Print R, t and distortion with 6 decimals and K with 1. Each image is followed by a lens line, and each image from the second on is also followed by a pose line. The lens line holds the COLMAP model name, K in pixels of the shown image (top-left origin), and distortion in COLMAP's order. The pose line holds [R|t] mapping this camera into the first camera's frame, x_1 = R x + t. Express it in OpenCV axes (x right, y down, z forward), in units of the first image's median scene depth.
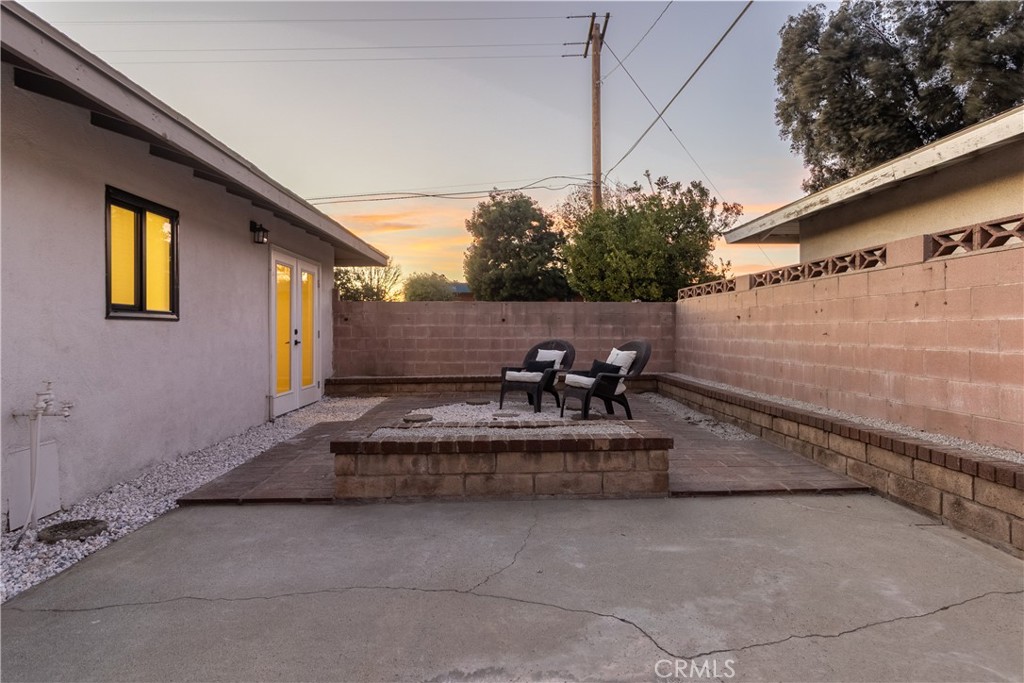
lens RADIAL K [[594.8, 0, 507.6], [0, 594.8, 338.3], [0, 0, 1]] dist [0.001681, -0.001619]
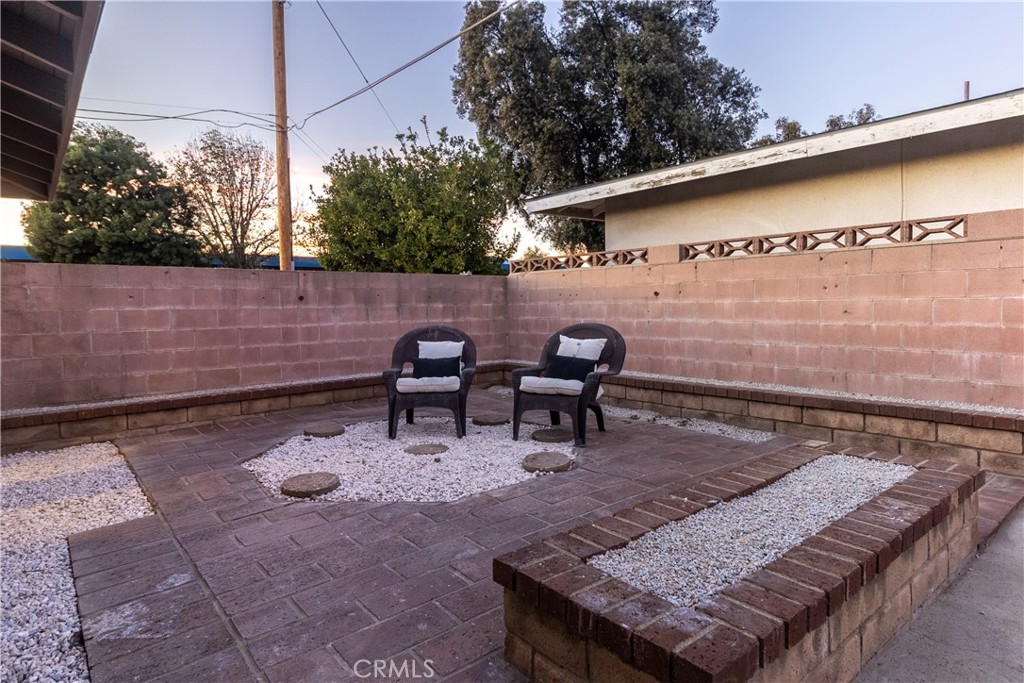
lens RADIAL K [[594.8, 0, 526.7], [0, 594.8, 331.6], [0, 0, 1]] dist [0.001681, -0.001619]
pose [[0.777617, -0.039964, 0.627467, -0.228695], [0.022511, 0.999108, 0.035737, -0.011330], [-0.628336, -0.013665, 0.777822, 0.326209]]
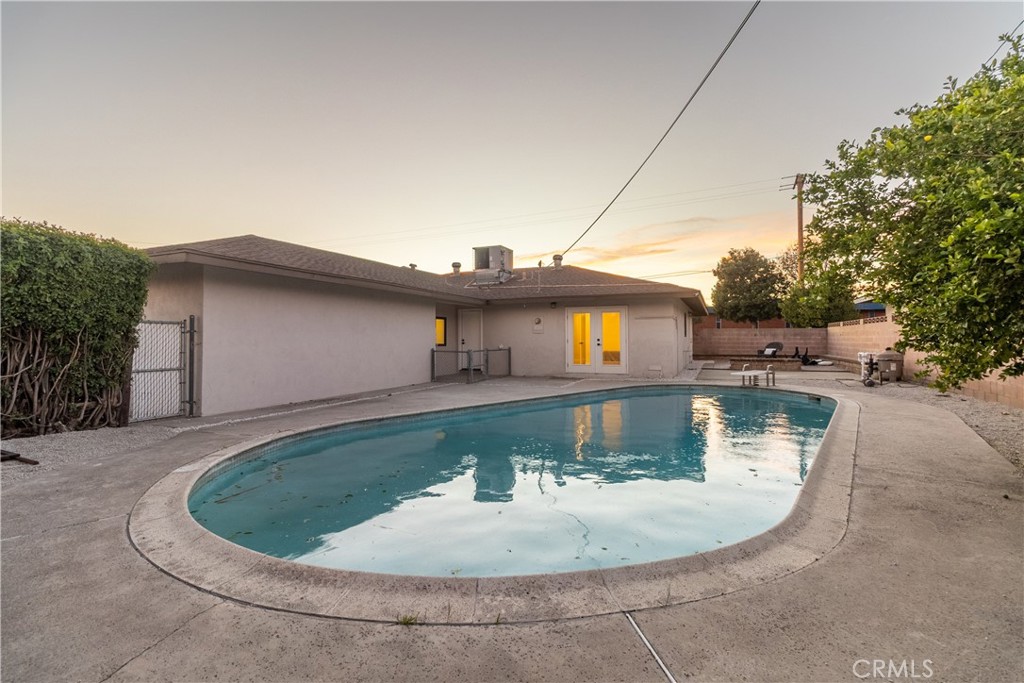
lens RADIAL K [[474.5, 0, 516.6], [0, 474.5, 331.5], [0, 0, 1]] dist [-0.001785, -0.000207]
pose [[0.912004, -0.004526, -0.410157, -0.118383], [-0.006073, 0.999681, -0.024533, 0.015524], [0.410137, 0.024865, 0.911685, -1.543005]]
